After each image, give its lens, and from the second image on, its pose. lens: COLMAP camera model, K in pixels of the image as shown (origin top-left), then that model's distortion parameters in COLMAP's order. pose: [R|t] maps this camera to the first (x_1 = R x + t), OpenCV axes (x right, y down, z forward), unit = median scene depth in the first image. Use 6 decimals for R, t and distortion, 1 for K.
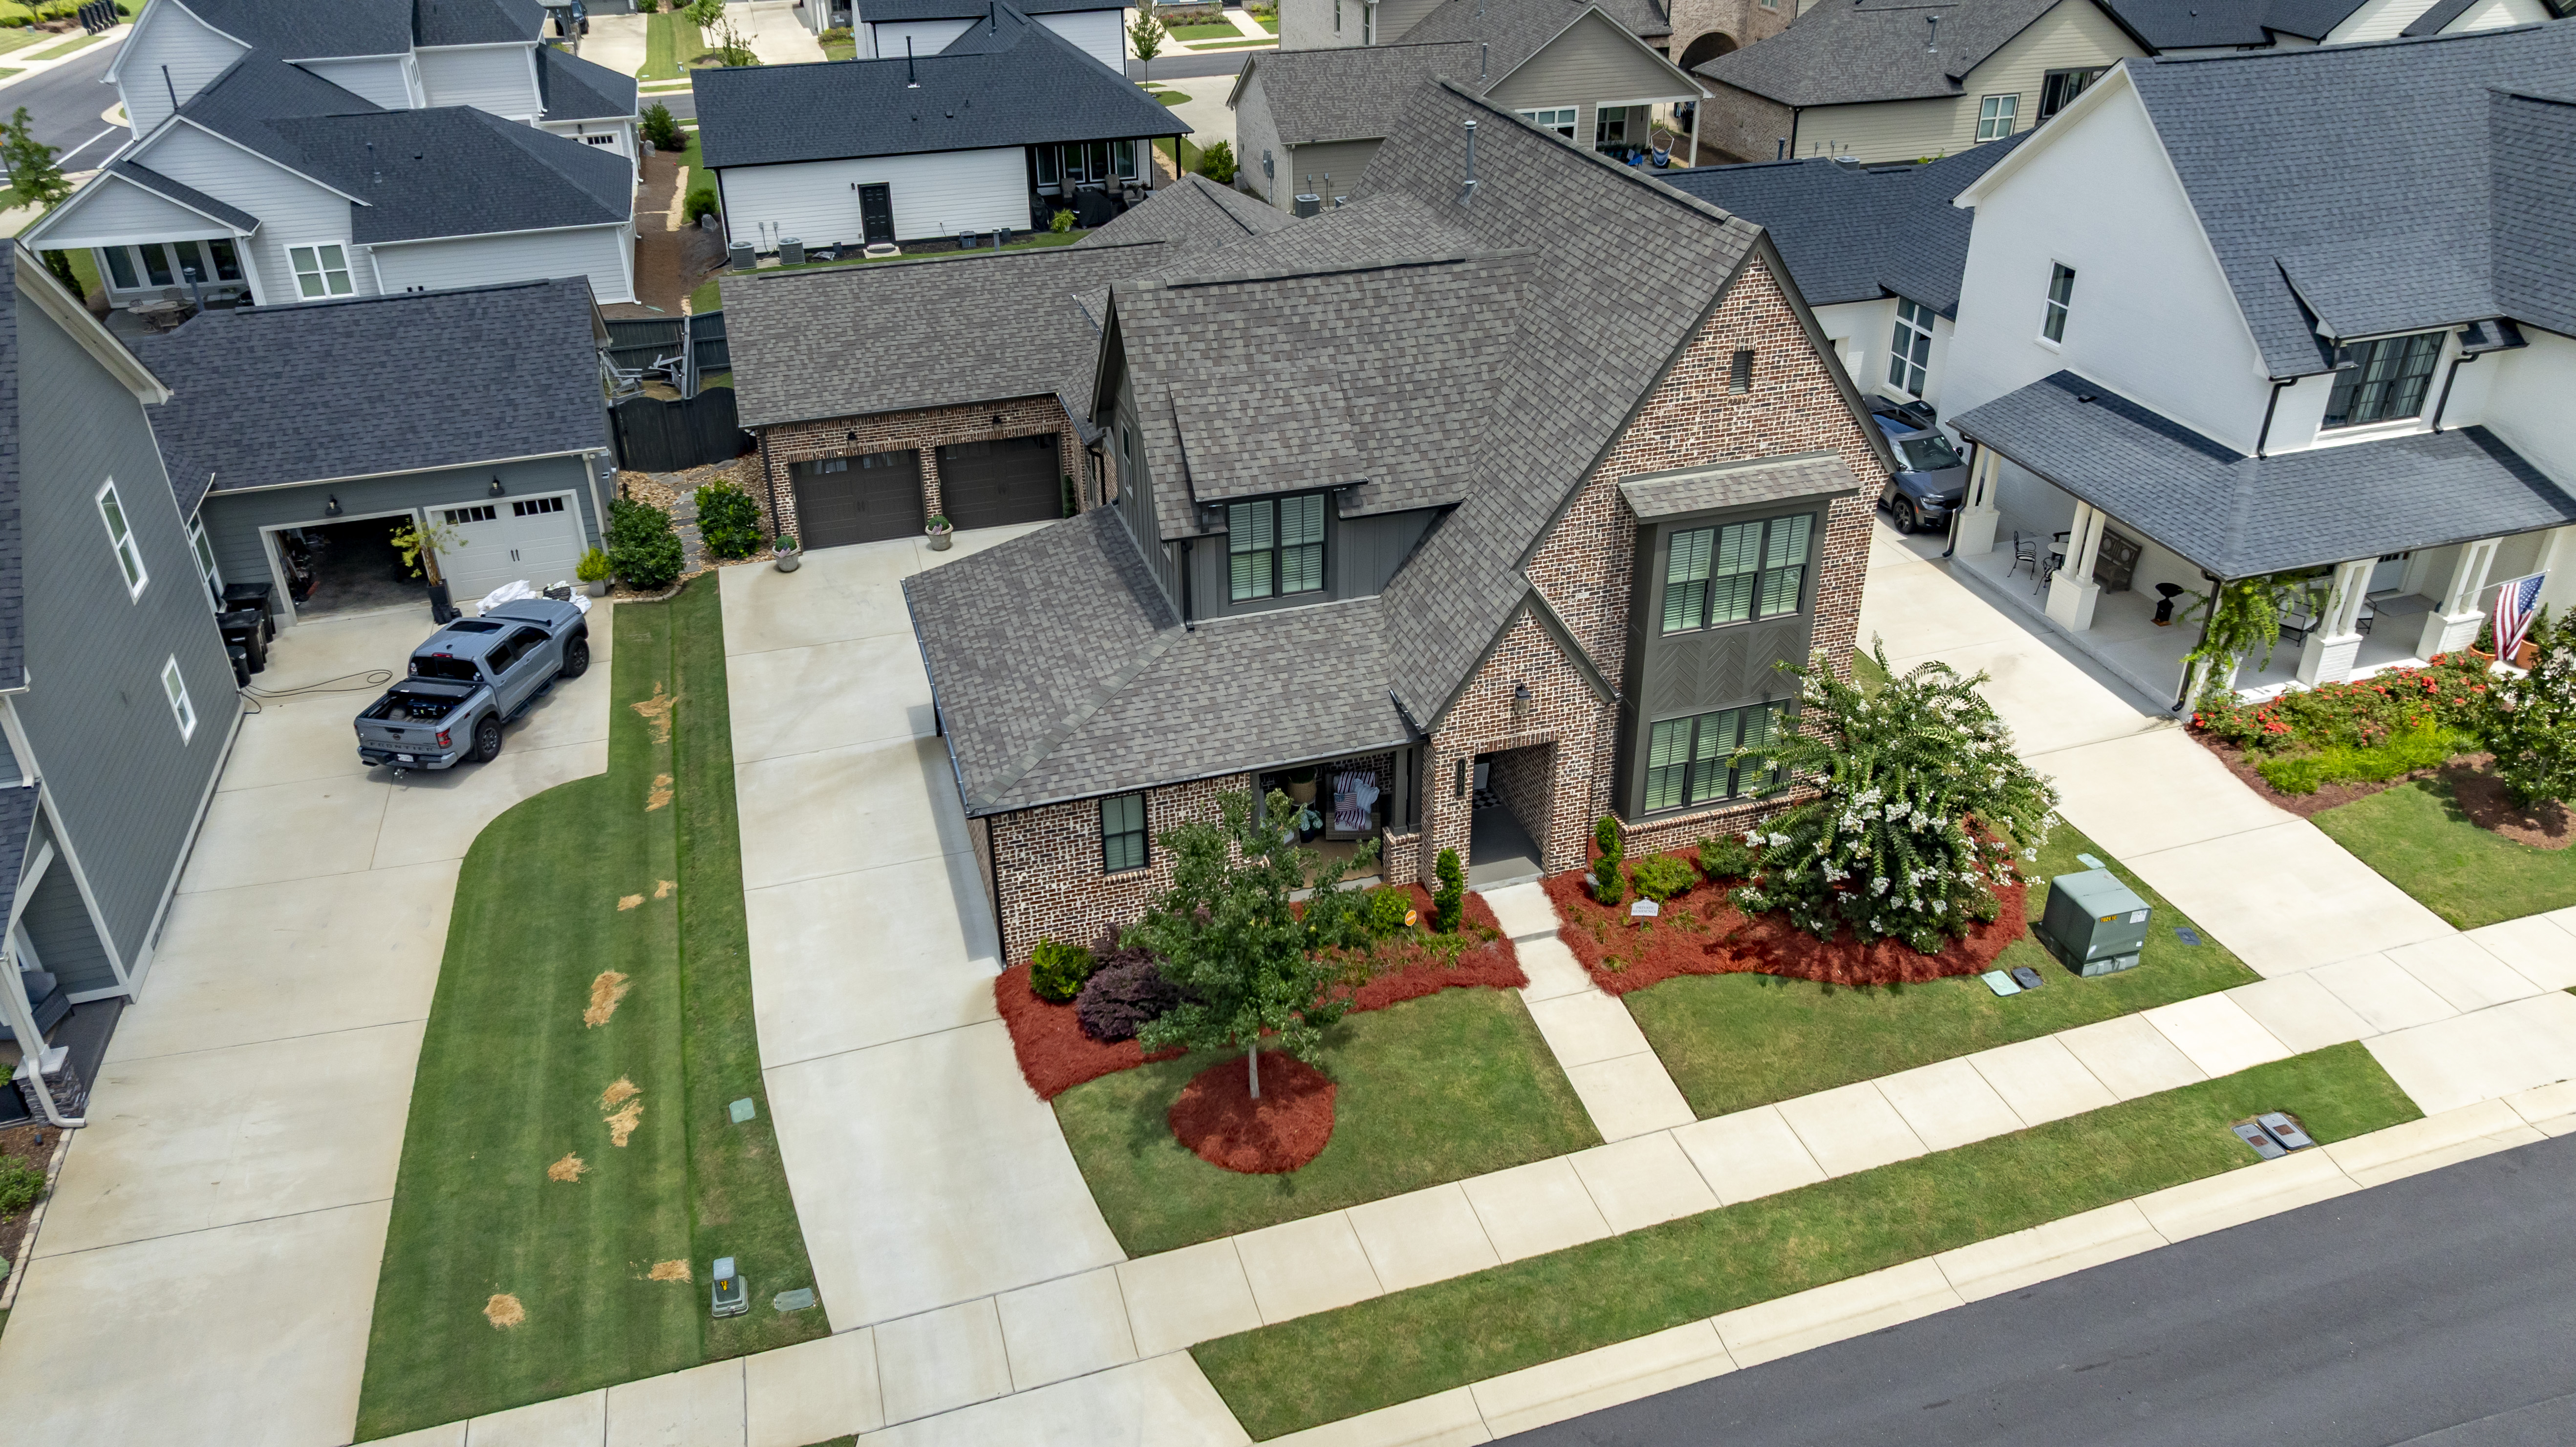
lens RADIAL K [[1810.5, 0, 1300.1], [0, 1810.5, 719.4], [0, 0, 1]] dist [-0.014543, -0.003597]
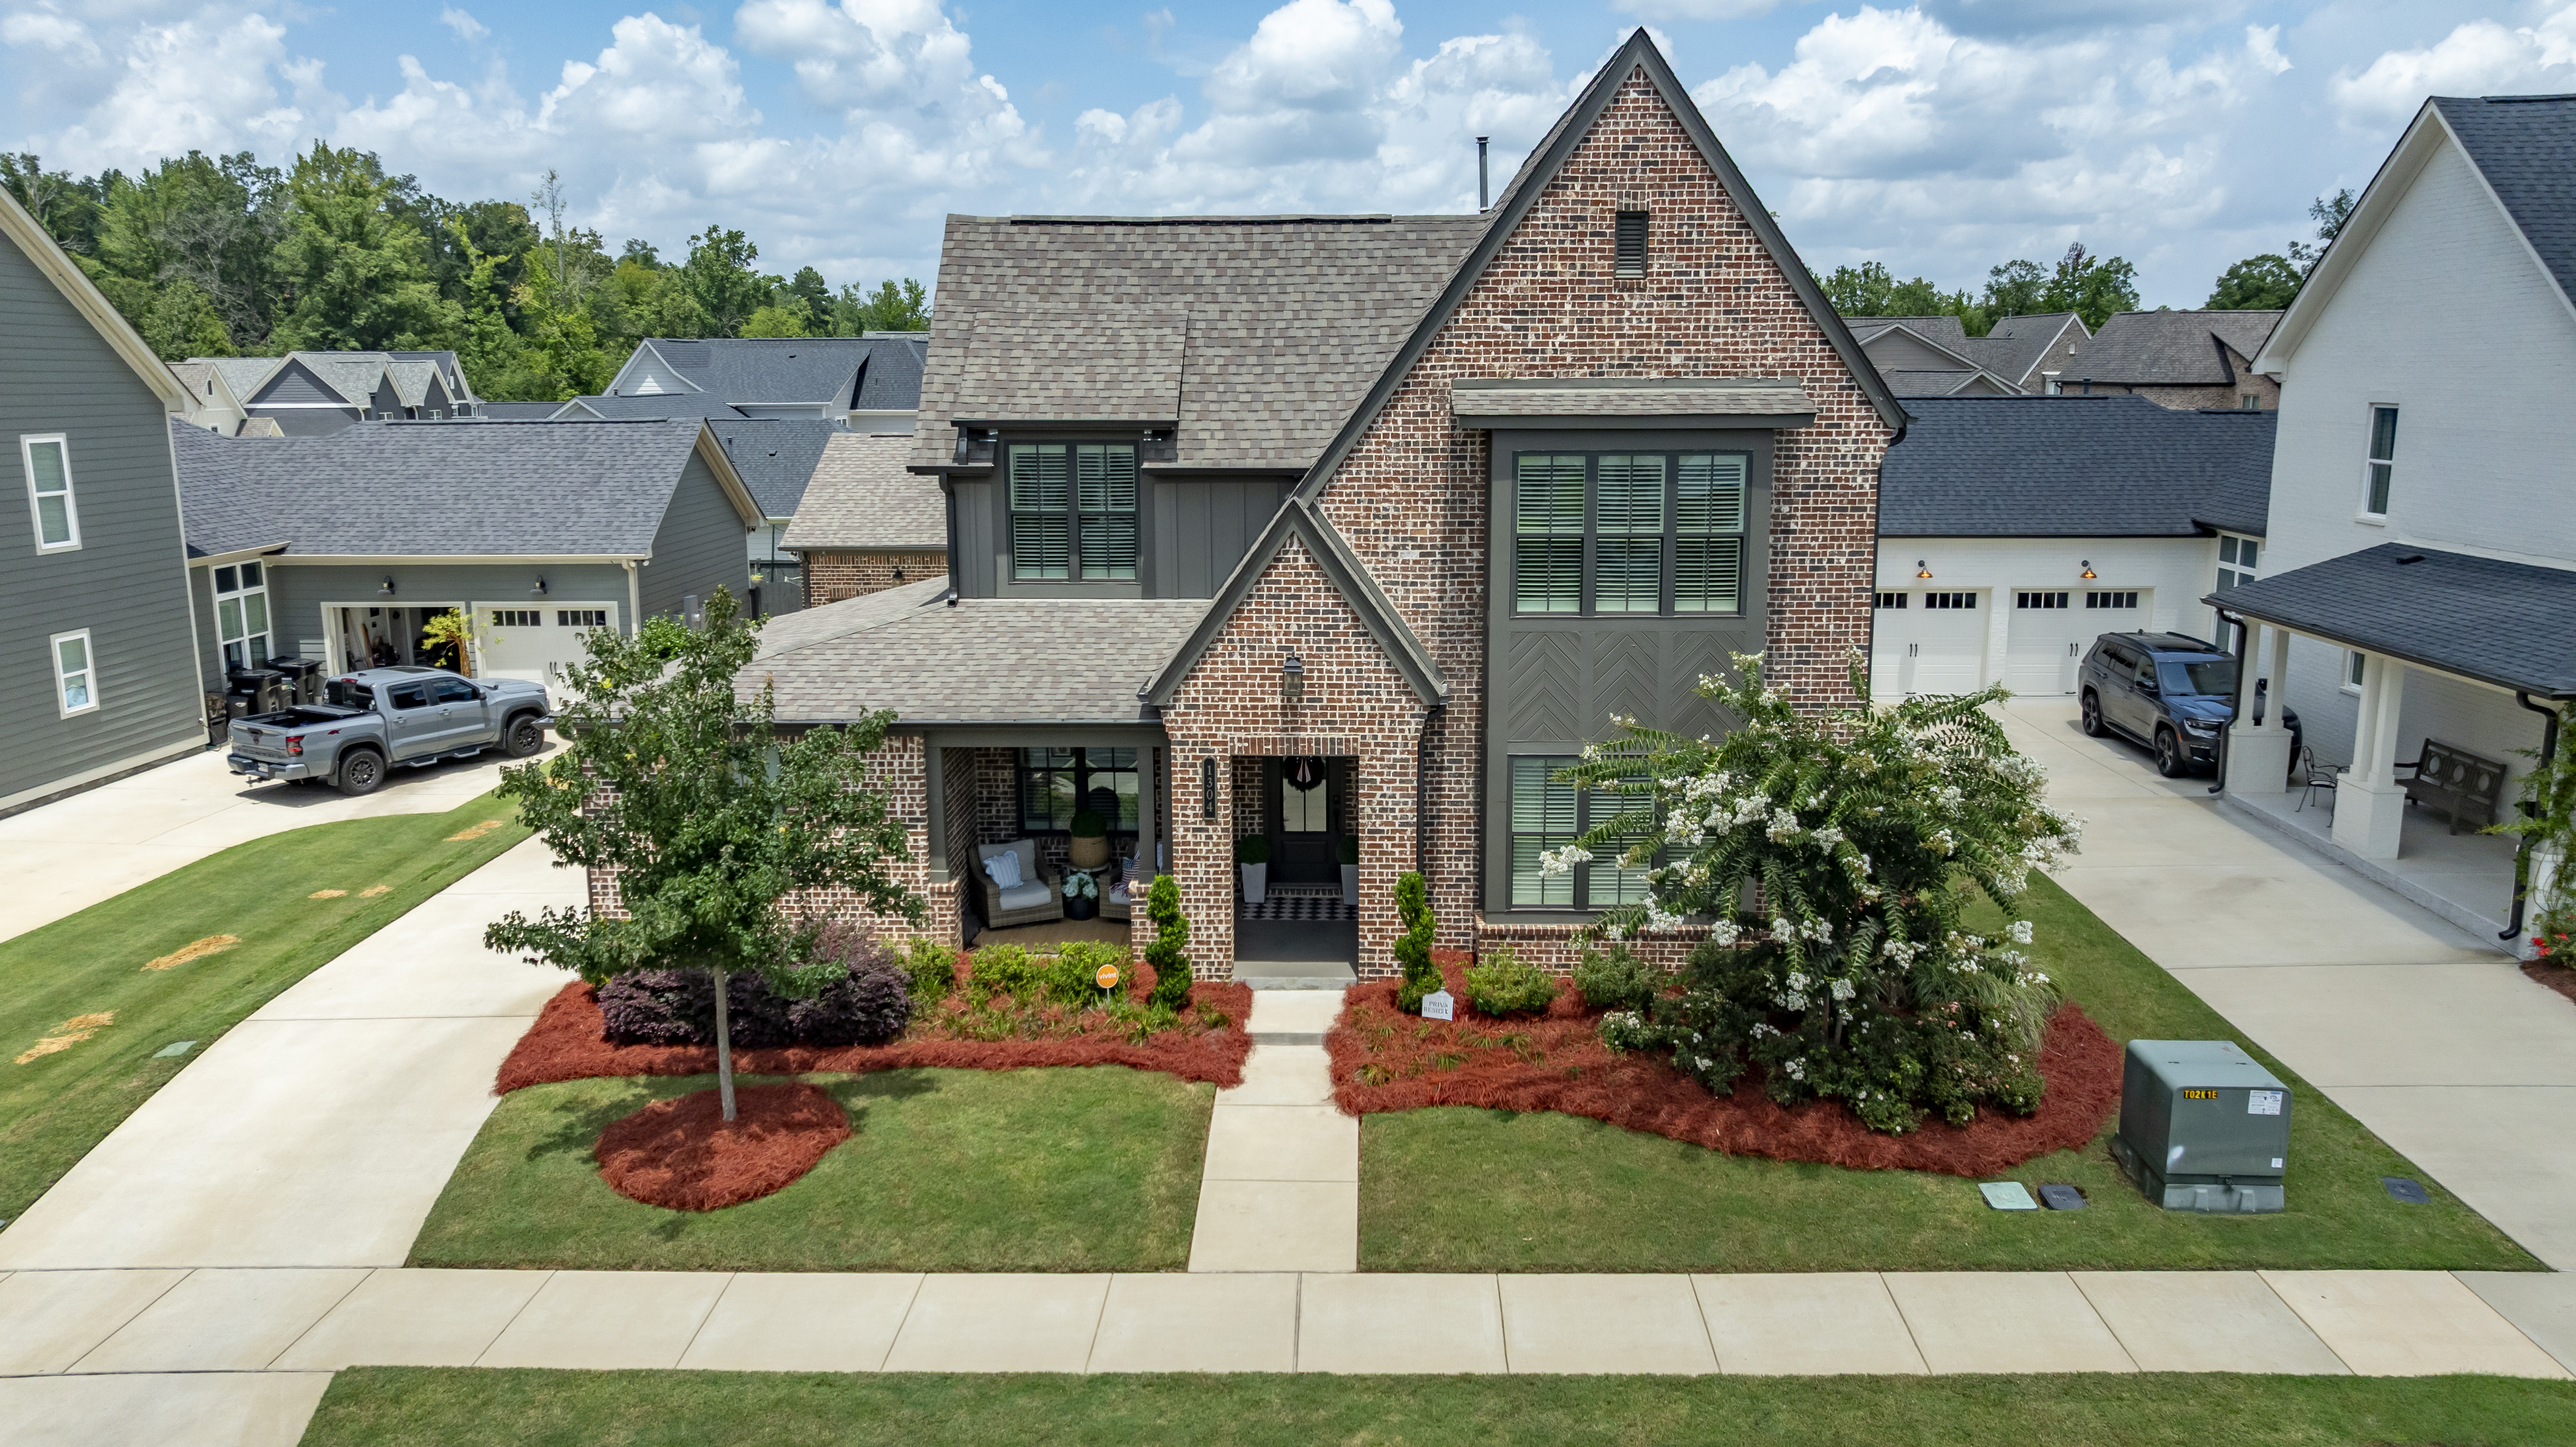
lens RADIAL K [[1815.2, 0, 1296.6], [0, 1815.2, 718.2], [0, 0, 1]] dist [-0.026782, 0.022478]
pose [[0.944251, 0.066410, -0.322460, 0.341088], [-0.165386, 0.942575, -0.290173, 0.202561], [0.284672, 0.327326, 0.901010, 0.355023]]
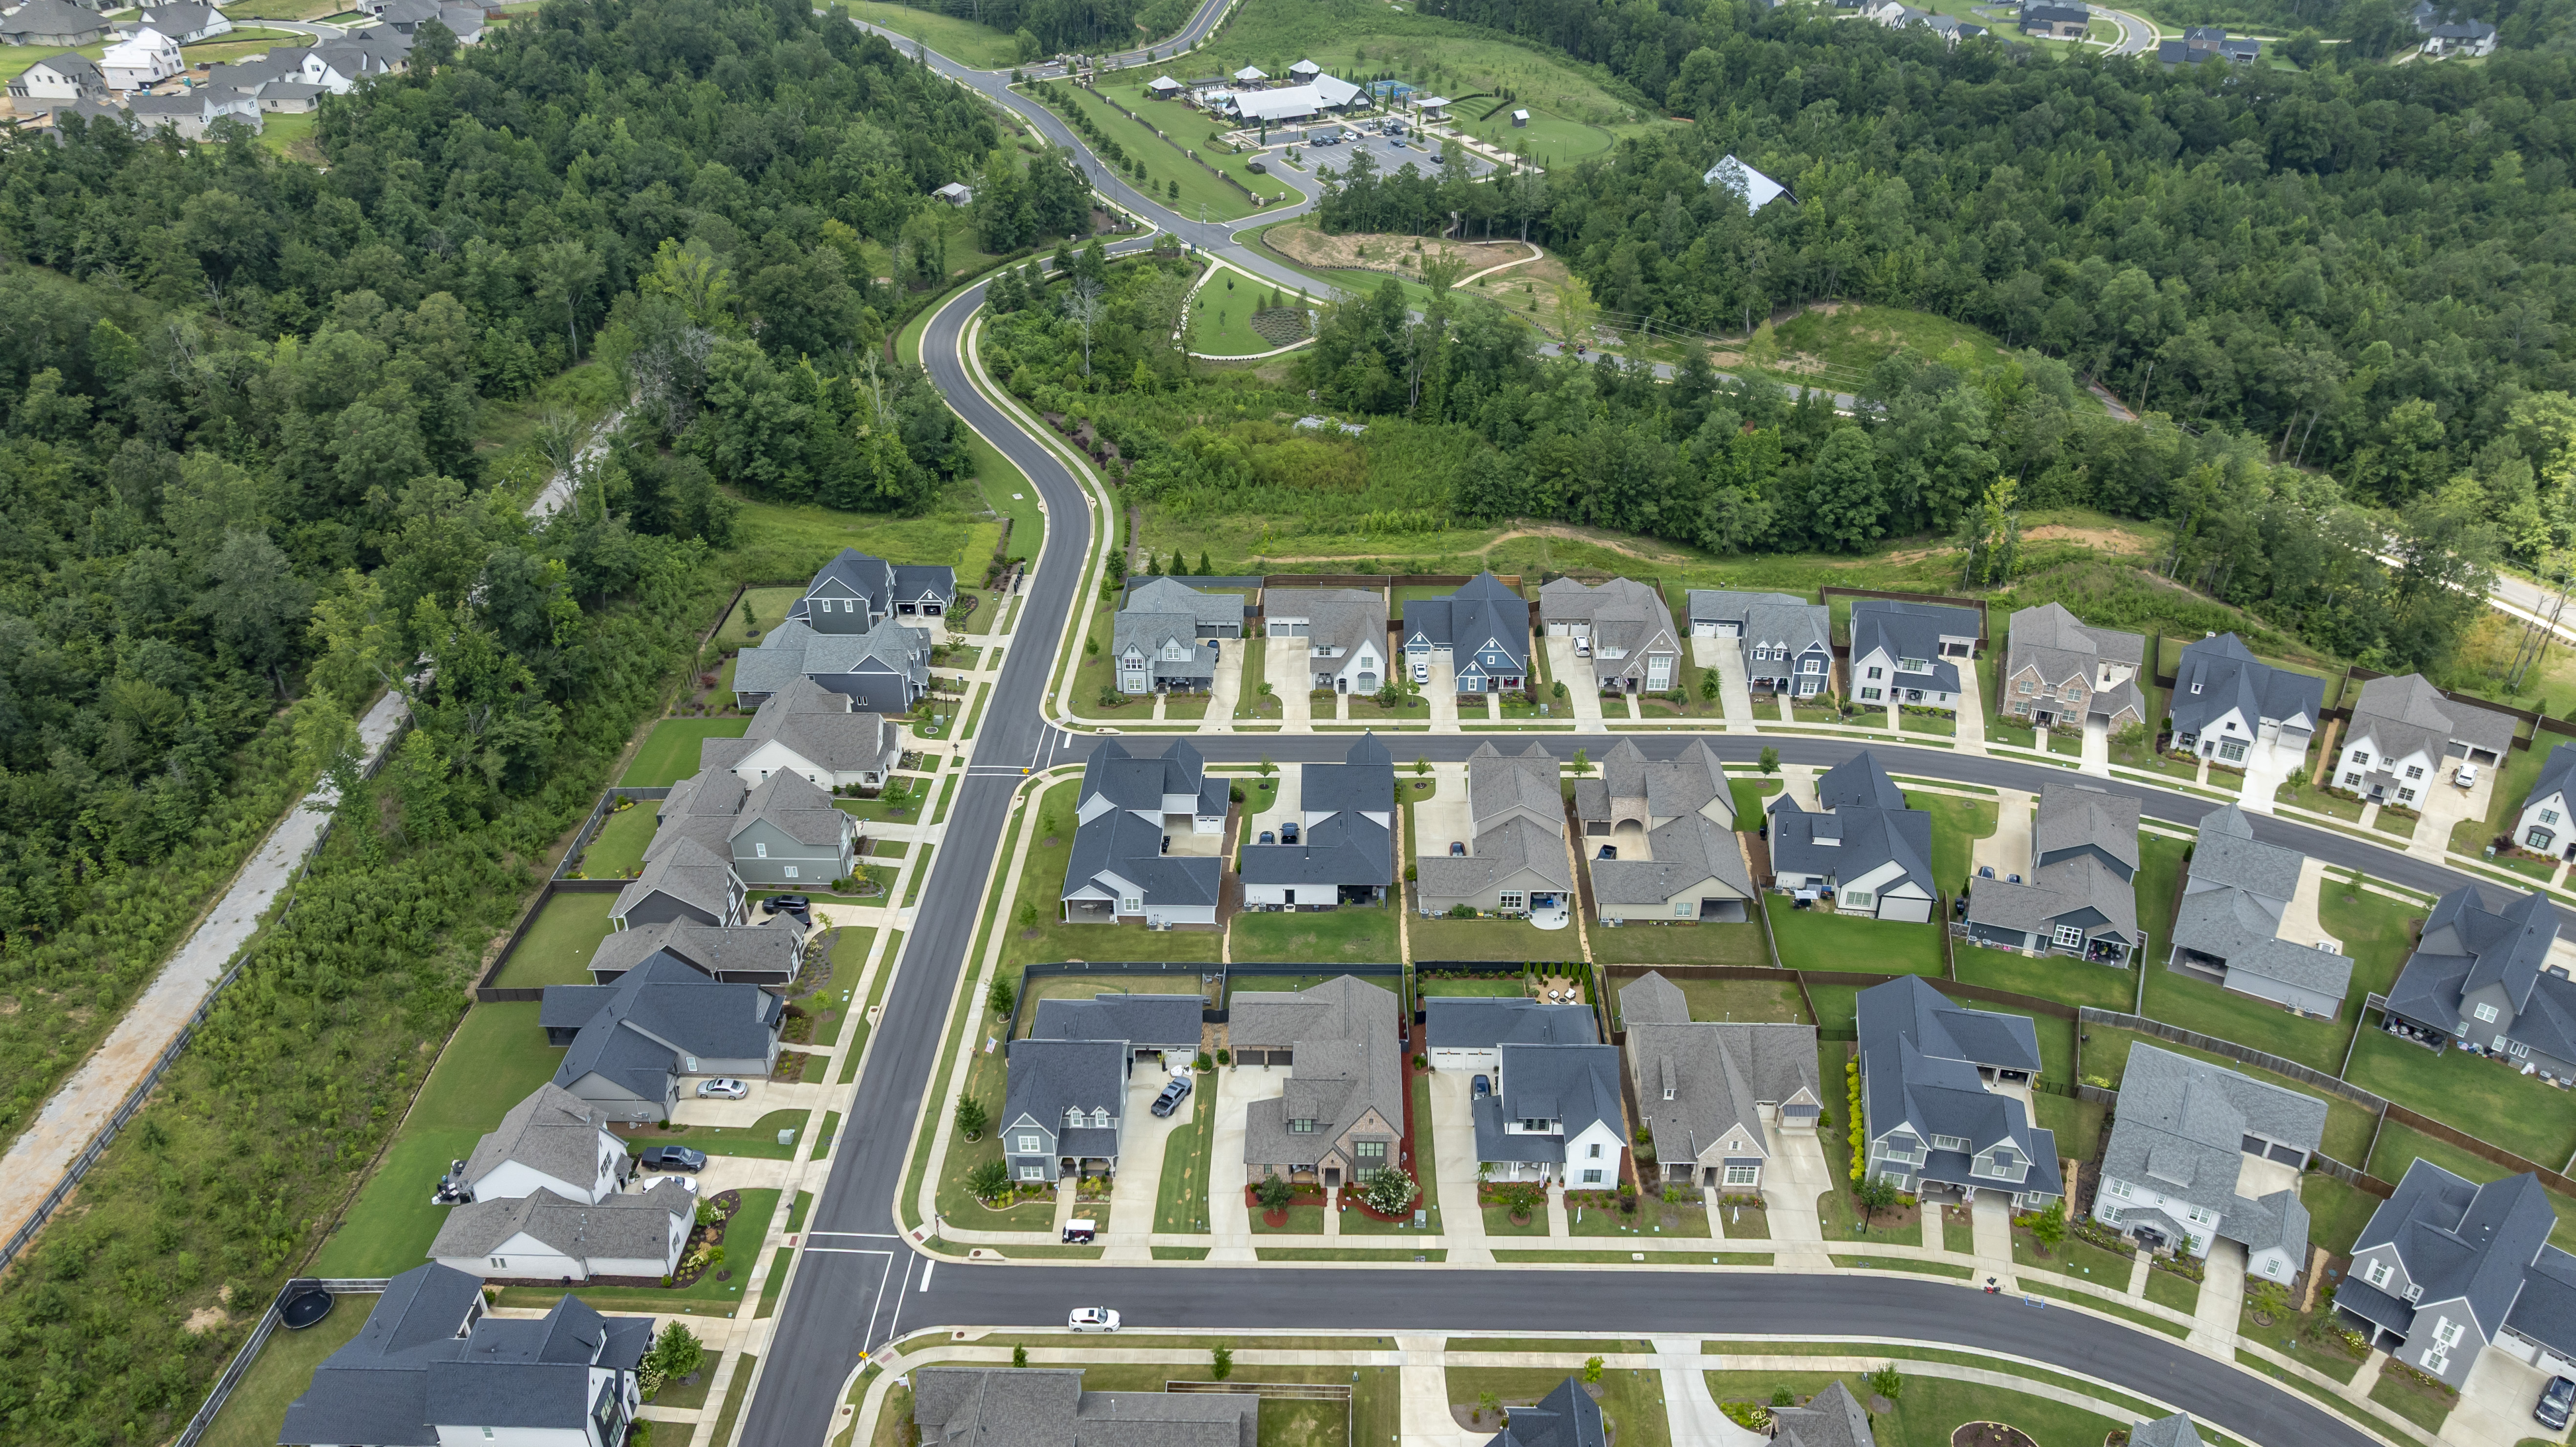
lens RADIAL K [[1815.2, 0, 1296.6], [0, 1815.2, 718.2], [0, 0, 1]] dist [-0.026782, 0.022478]
pose [[0.946953, 0.168221, -0.273829, 1.404136], [-0.161101, 0.985748, 0.048456, -1.734520], [0.278077, -0.001772, 0.960557, -4.842696]]
